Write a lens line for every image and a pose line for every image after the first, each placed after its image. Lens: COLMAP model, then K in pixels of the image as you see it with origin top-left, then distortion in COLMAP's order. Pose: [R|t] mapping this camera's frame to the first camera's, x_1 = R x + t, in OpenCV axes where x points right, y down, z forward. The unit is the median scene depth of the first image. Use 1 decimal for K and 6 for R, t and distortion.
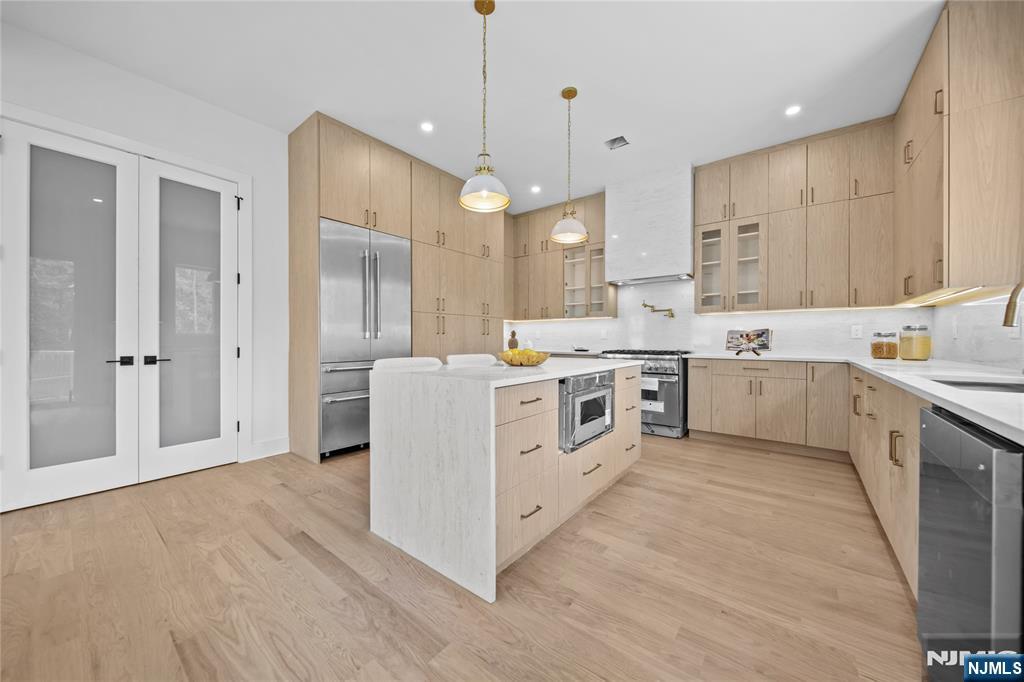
lens RADIAL K [[361.8, 0, 514.0], [0, 361.8, 342.6], [0, 0, 1]] dist [-0.003373, -0.000264]
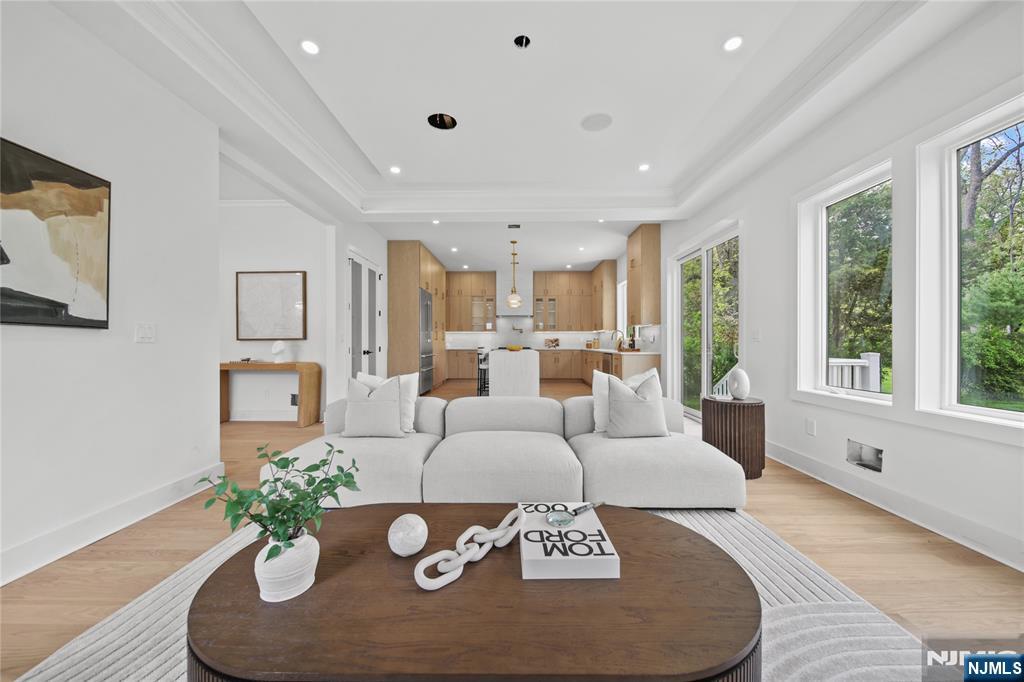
lens RADIAL K [[361.8, 0, 514.0], [0, 361.8, 342.6], [0, 0, 1]] dist [-0.003373, -0.000264]
pose [[0.789698, -0.002046, 0.613493, -1.400582], [0.006382, 0.999968, -0.004879, 0.004952], [-0.613463, 0.007768, 0.789685, -1.071738]]
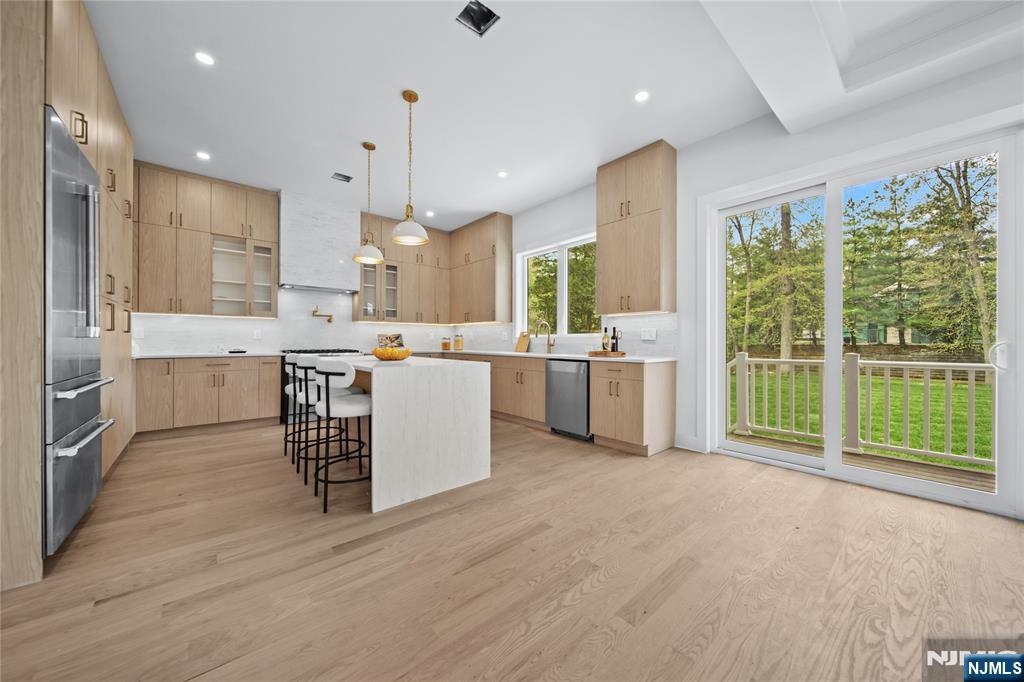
lens RADIAL K [[361.8, 0, 514.0], [0, 361.8, 342.6], [0, 0, 1]] dist [-0.003373, -0.000264]
pose [[0.192888, -0.003615, 0.981214, -0.892849], [0.004467, 0.999986, 0.002807, -0.002051], [-0.981211, 0.003842, 0.192902, 0.229789]]
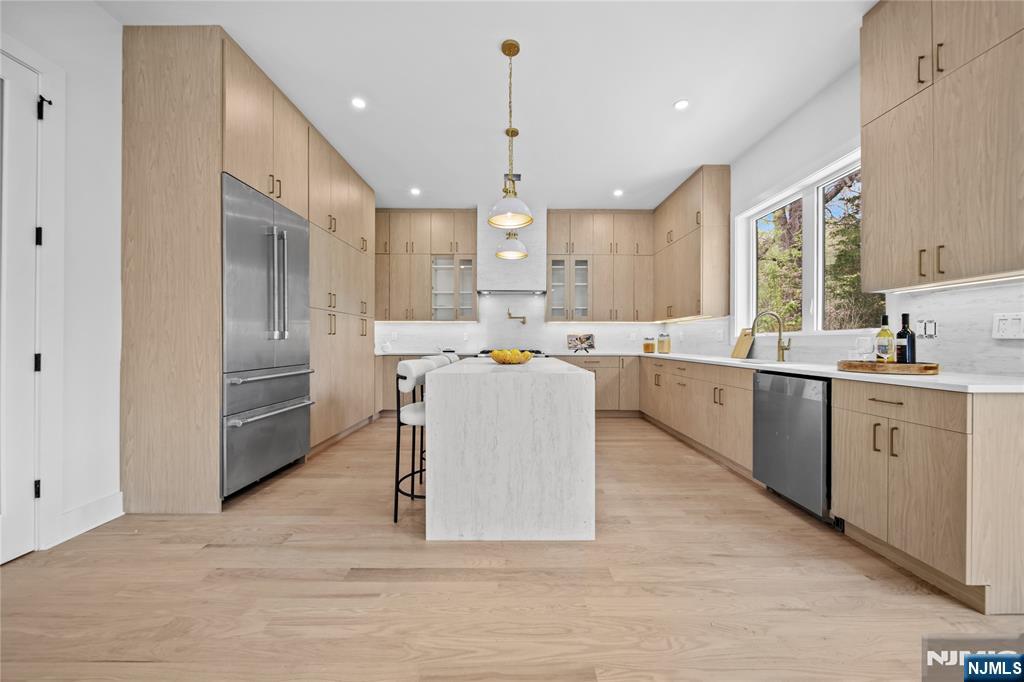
lens RADIAL K [[361.8, 0, 514.0], [0, 361.8, 342.6], [0, 0, 1]] dist [-0.003373, -0.000264]
pose [[0.783888, -0.000448, 0.620902, -0.516512], [0.002730, 0.999993, -0.002724, -0.000873], [-0.620896, 0.003831, 0.783884, 0.064167]]
